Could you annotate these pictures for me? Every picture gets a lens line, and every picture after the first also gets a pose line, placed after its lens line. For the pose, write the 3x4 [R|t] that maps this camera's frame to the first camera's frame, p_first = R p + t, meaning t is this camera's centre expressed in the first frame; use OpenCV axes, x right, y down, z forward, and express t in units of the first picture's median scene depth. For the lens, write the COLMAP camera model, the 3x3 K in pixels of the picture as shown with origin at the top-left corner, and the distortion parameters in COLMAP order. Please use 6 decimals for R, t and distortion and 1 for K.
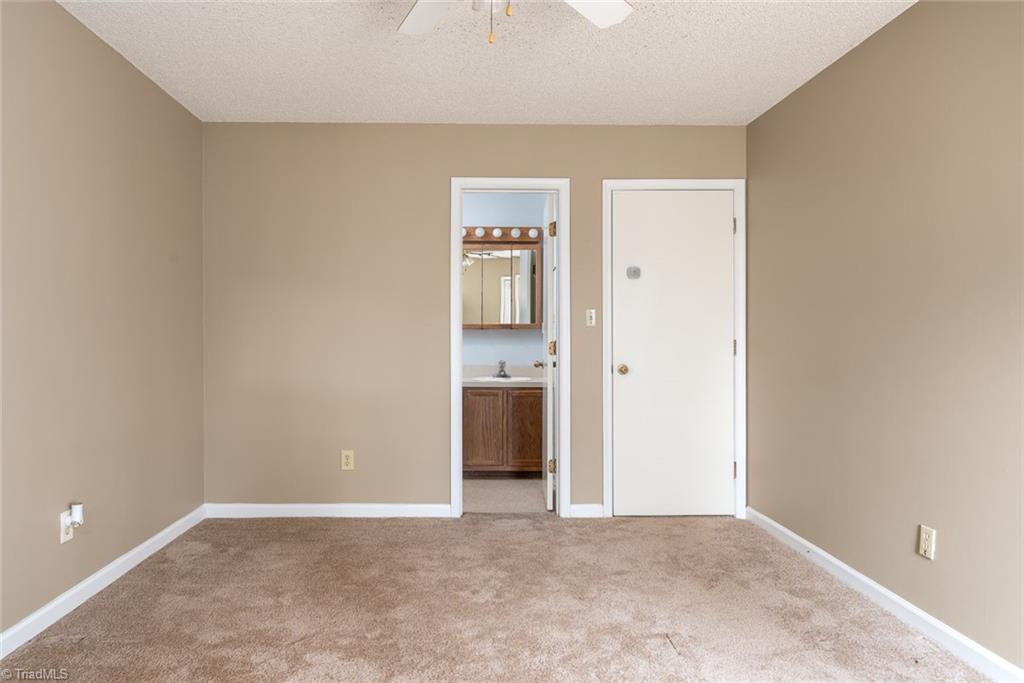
lens RADIAL K [[619.3, 0, 512.0], [0, 619.3, 341.5], [0, 0, 1]] dist [-0.001322, 0.001687]
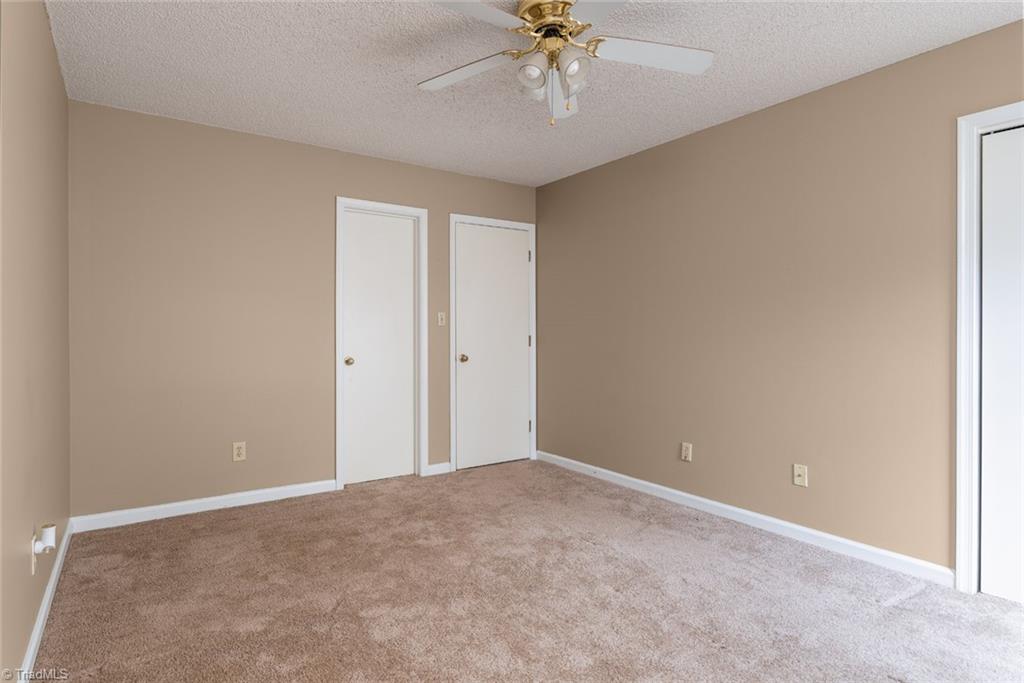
lens RADIAL K [[493.8, 0, 512.0], [0, 493.8, 341.5], [0, 0, 1]] dist [0.000558, 0.000533]
pose [[0.860163, -0.010694, 0.509907, -0.356188], [0.006958, 0.999933, 0.009234, -0.000001], [-0.509972, -0.004395, 0.860180, 0.050784]]
